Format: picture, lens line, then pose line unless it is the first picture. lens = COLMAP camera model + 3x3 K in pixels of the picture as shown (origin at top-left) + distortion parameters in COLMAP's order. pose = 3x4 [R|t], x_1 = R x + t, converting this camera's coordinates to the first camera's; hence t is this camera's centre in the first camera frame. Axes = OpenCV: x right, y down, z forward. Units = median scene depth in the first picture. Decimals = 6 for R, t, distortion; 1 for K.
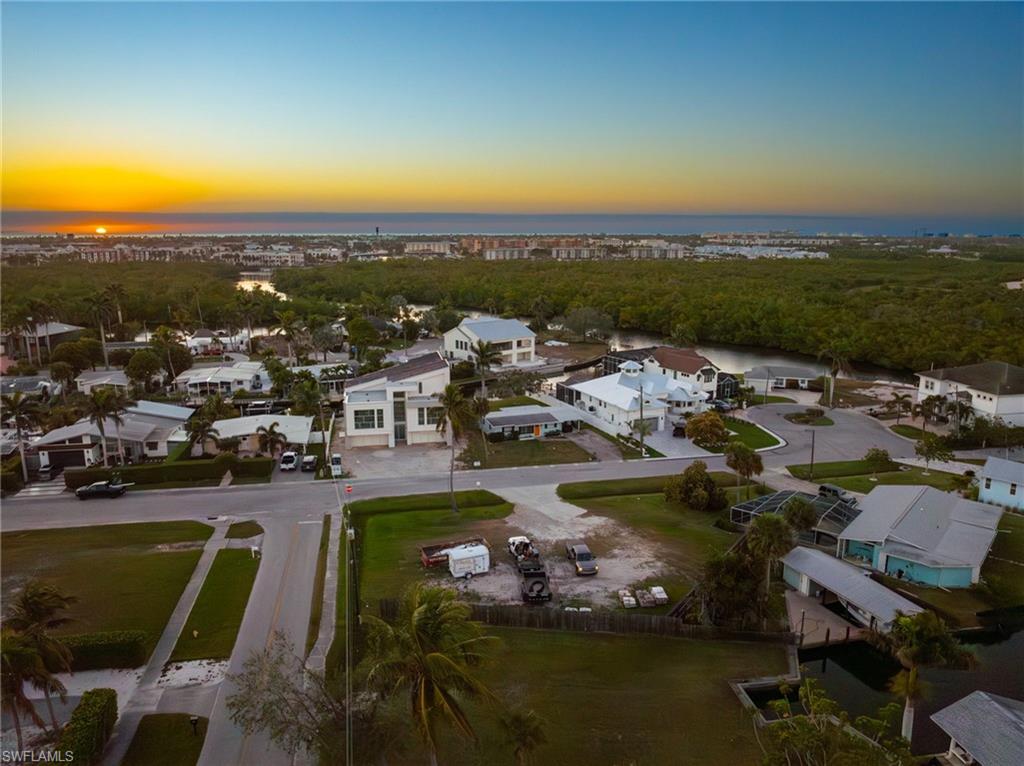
lens RADIAL K [[721.0, 0, 512.0], [0, 721.0, 383.0], [0, 0, 1]] dist [-0.028354, -0.004769]
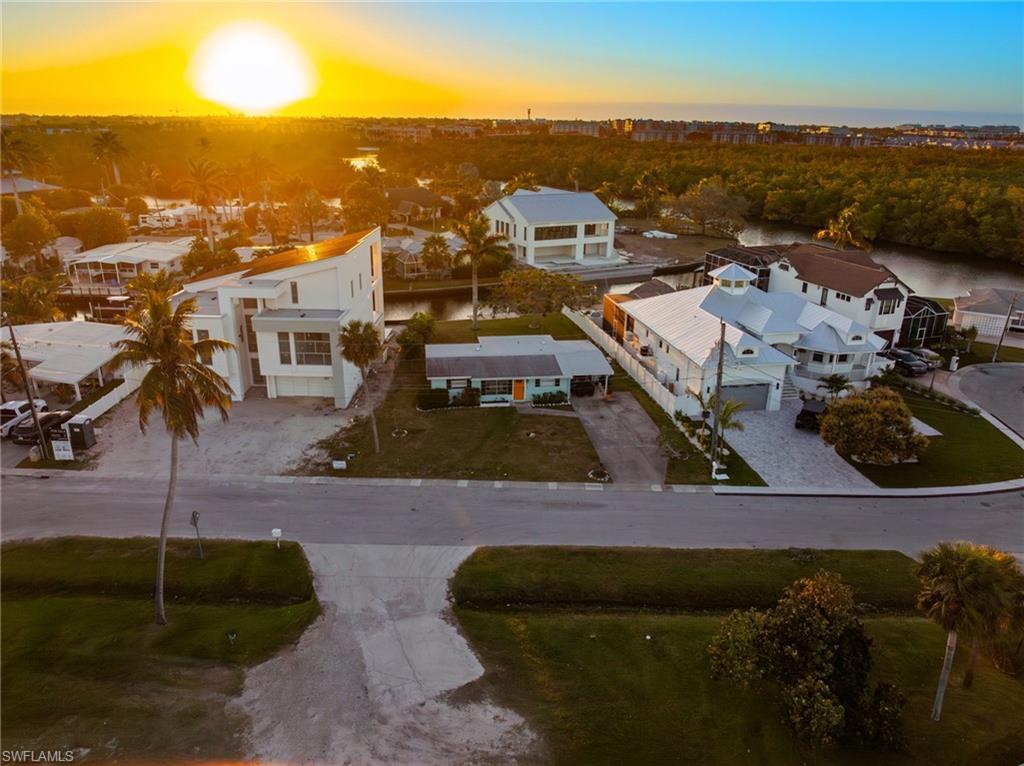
lens RADIAL K [[719.3, 0, 512.0], [0, 719.3, 383.0], [0, 0, 1]] dist [-0.041920, 0.005557]
pose [[0.975845, 0.089384, -0.199339, 0.111061], [-0.059695, 0.986841, 0.150273, -0.013101], [0.210148, -0.134744, 0.968340, 0.423367]]
